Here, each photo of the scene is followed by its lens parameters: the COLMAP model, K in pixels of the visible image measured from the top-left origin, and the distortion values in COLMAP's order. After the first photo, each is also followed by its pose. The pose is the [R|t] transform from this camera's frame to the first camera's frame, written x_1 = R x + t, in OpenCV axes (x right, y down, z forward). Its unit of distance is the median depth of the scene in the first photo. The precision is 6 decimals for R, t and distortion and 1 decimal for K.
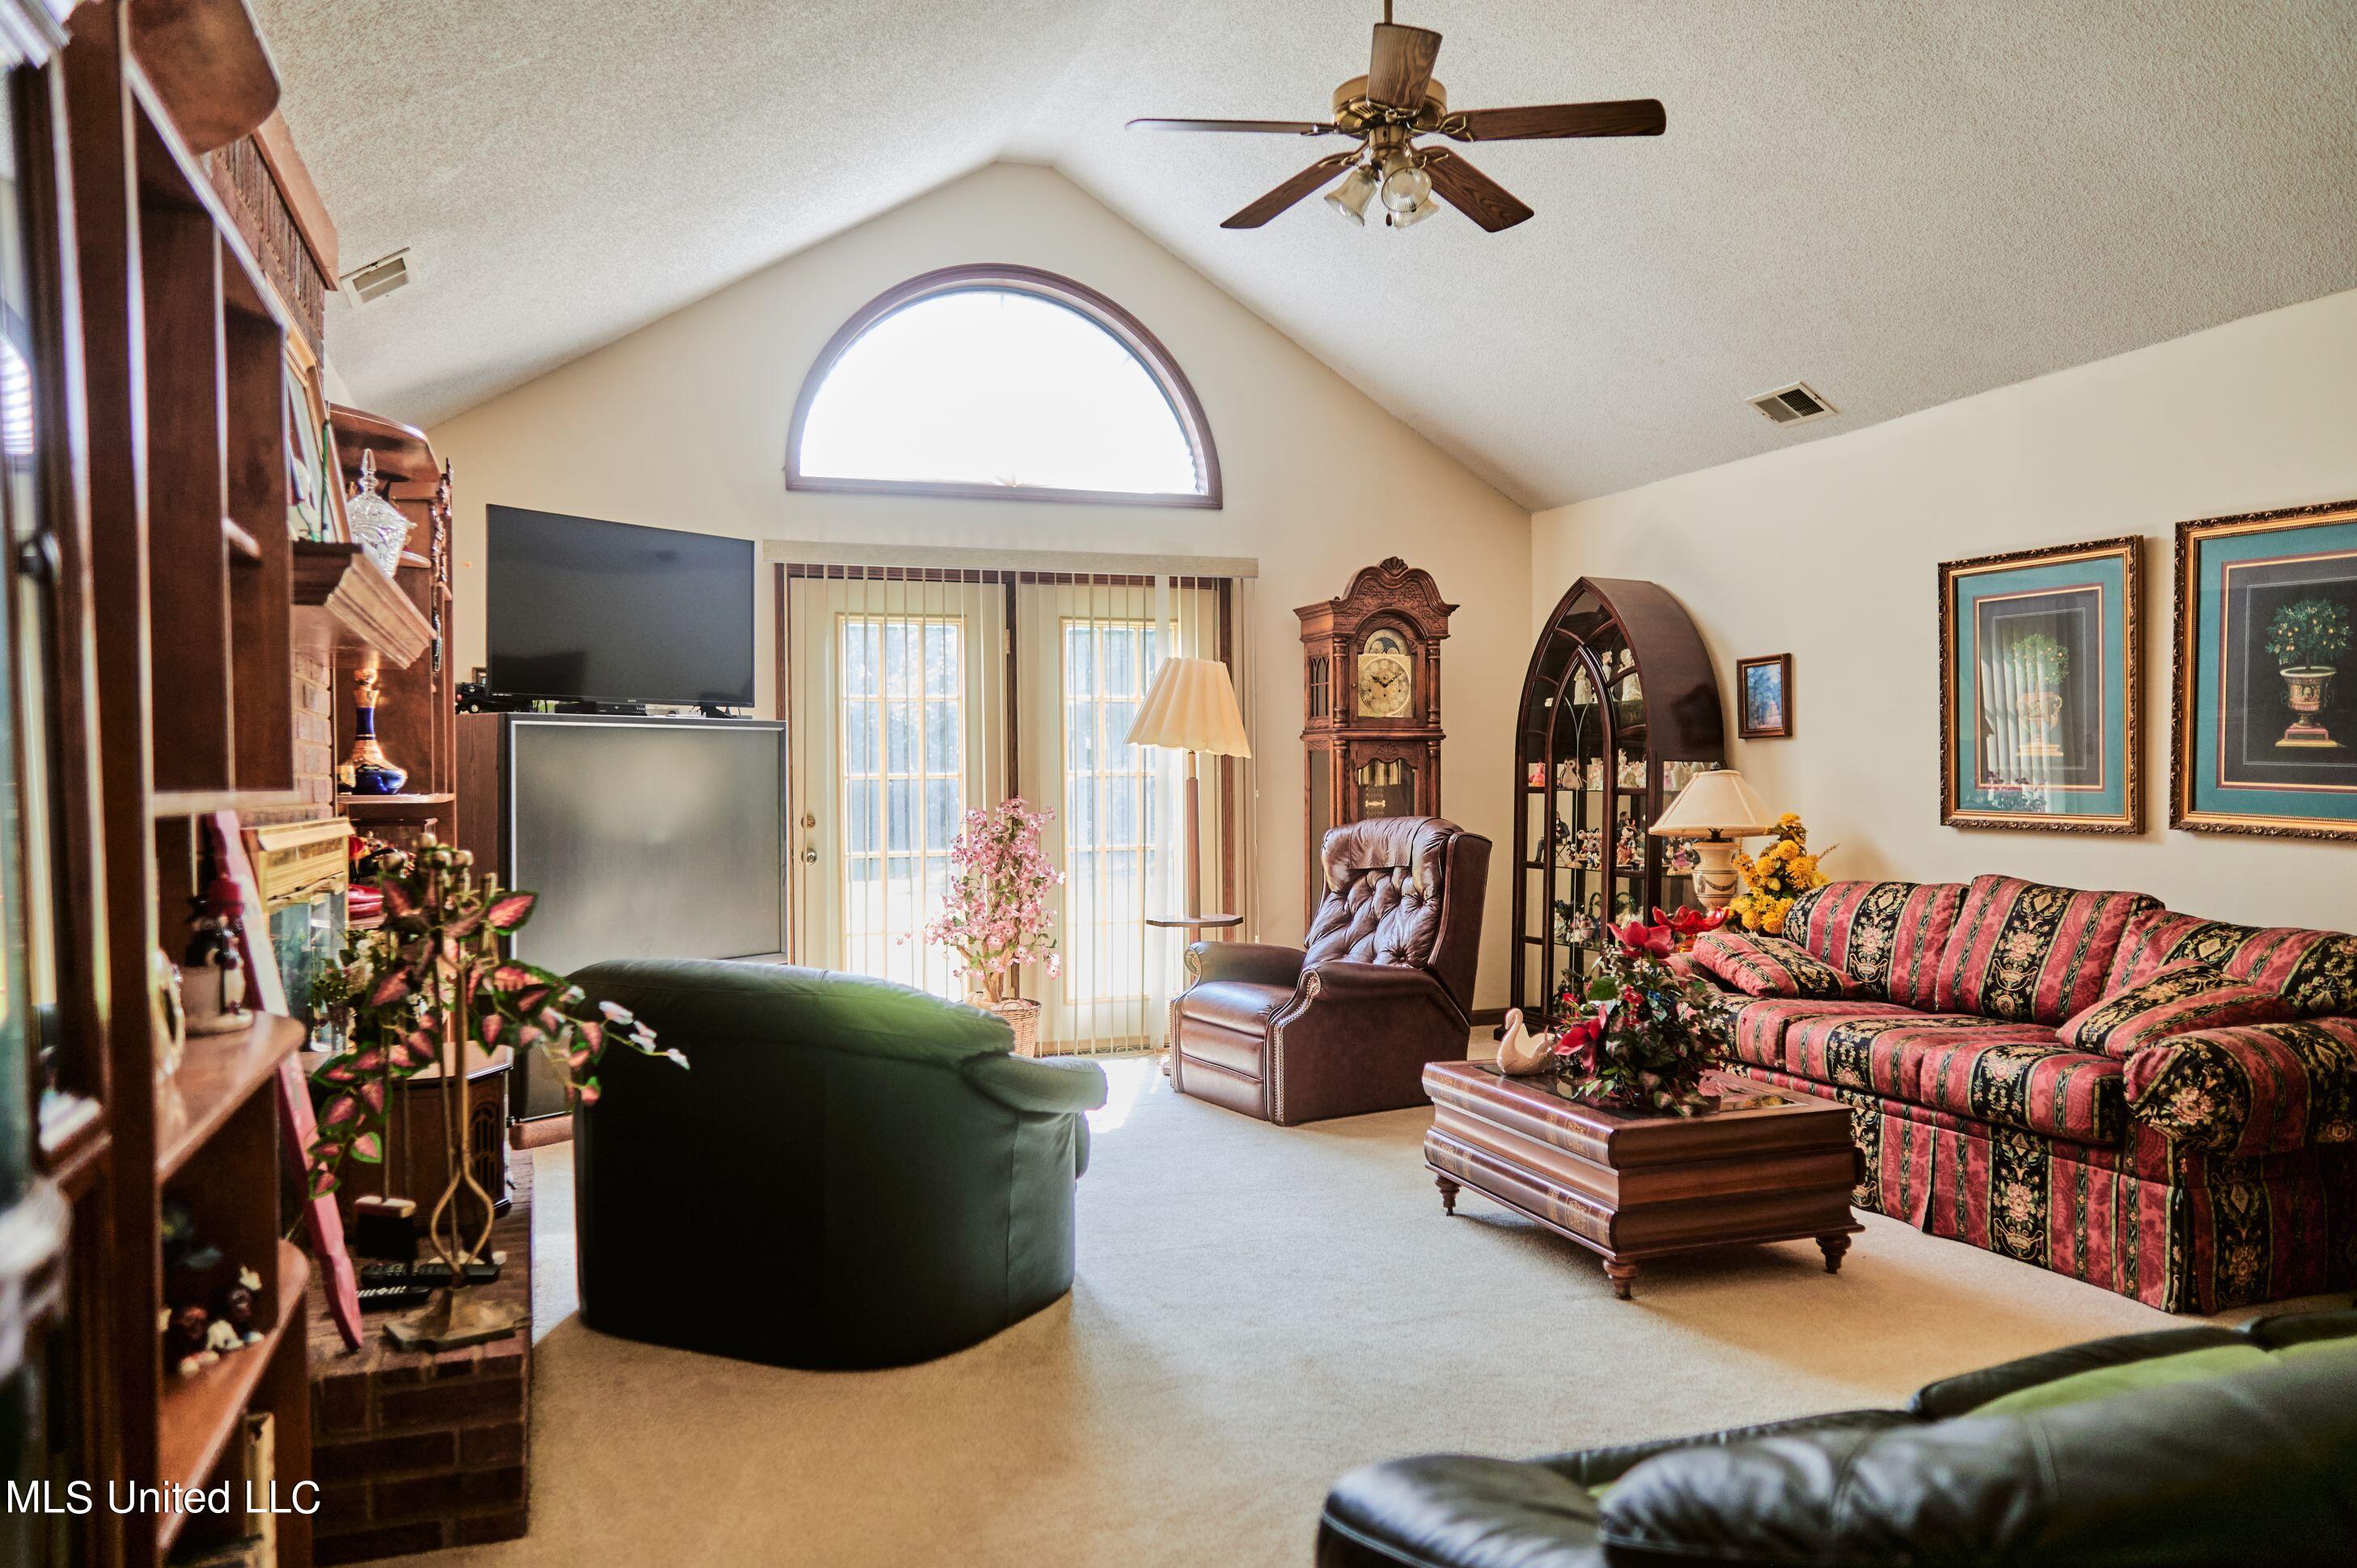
lens RADIAL K [[1701.0, 0, 1185.5], [0, 1701.0, 785.6], [0, 0, 1]] dist [-0.046040, 0.064795]
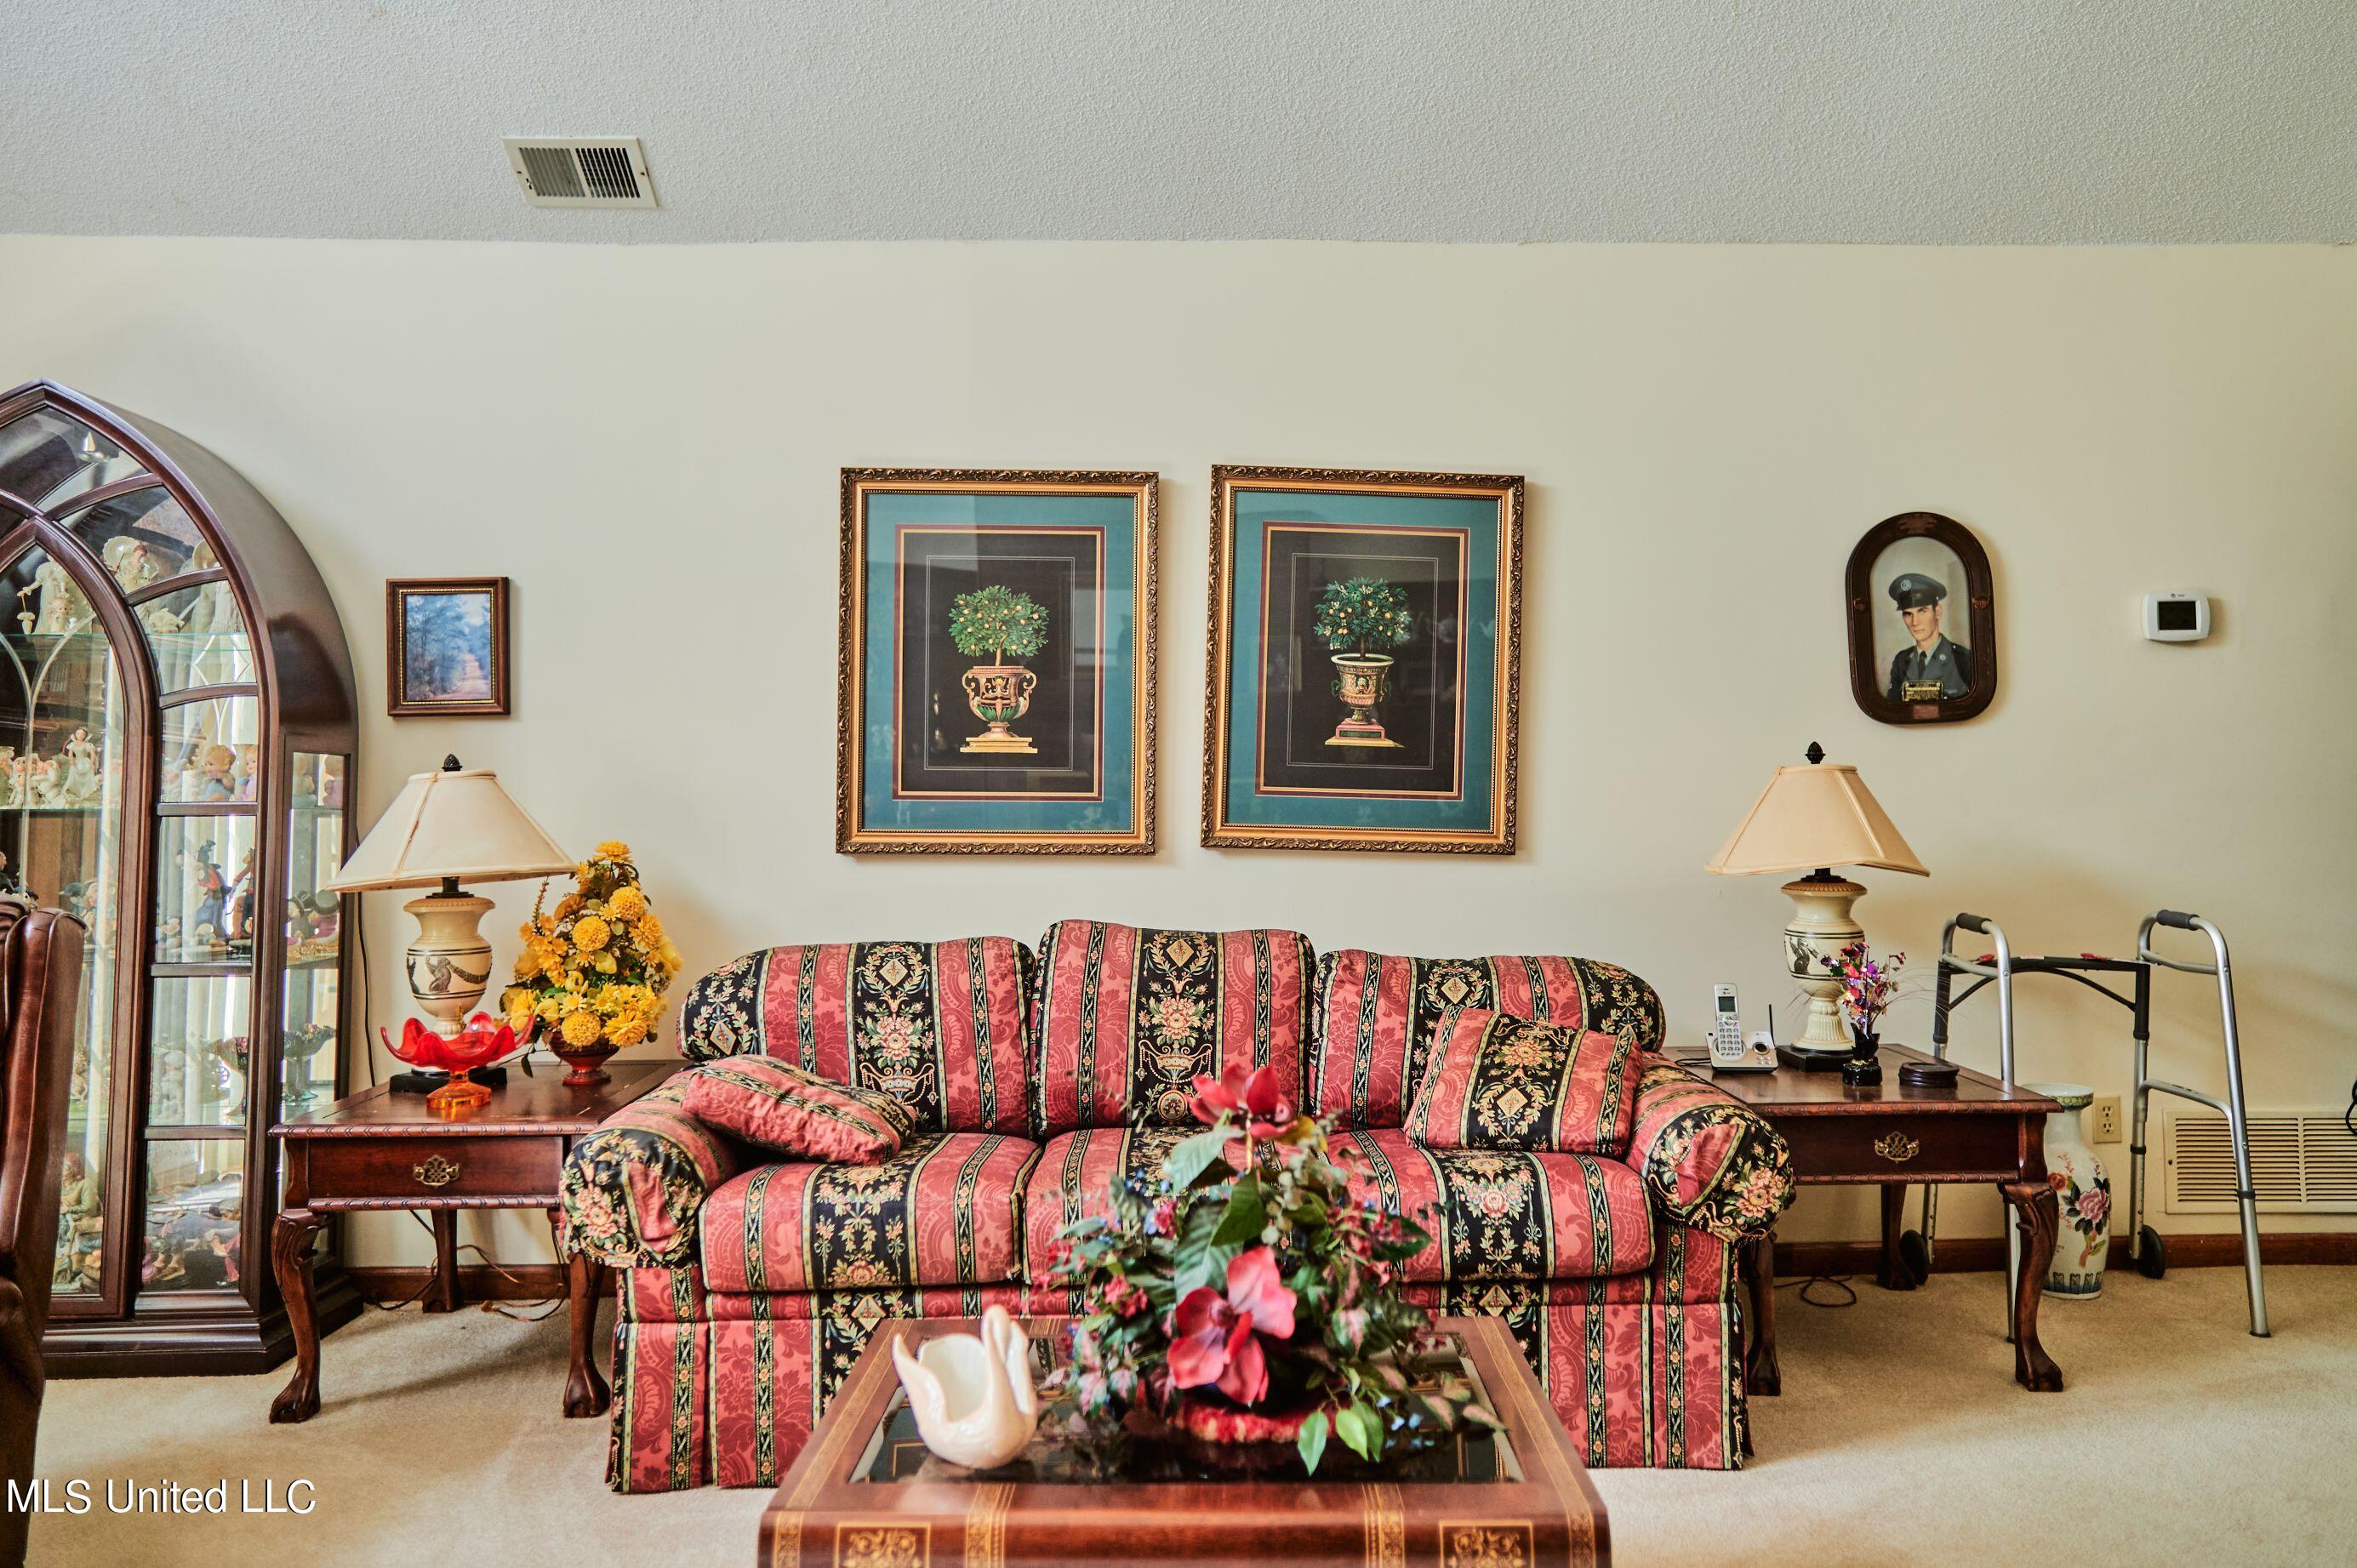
lens RADIAL K [[1701.0, 0, 1184.3], [0, 1701.0, 745.1], [0, 0, 1]] dist [-0.046040, 0.064795]
pose [[0.314443, 0.028915, 0.948836, -0.191741], [0.007611, 0.999427, -0.032979, 0.004481], [-0.949246, 0.017592, 0.314043, 0.802362]]
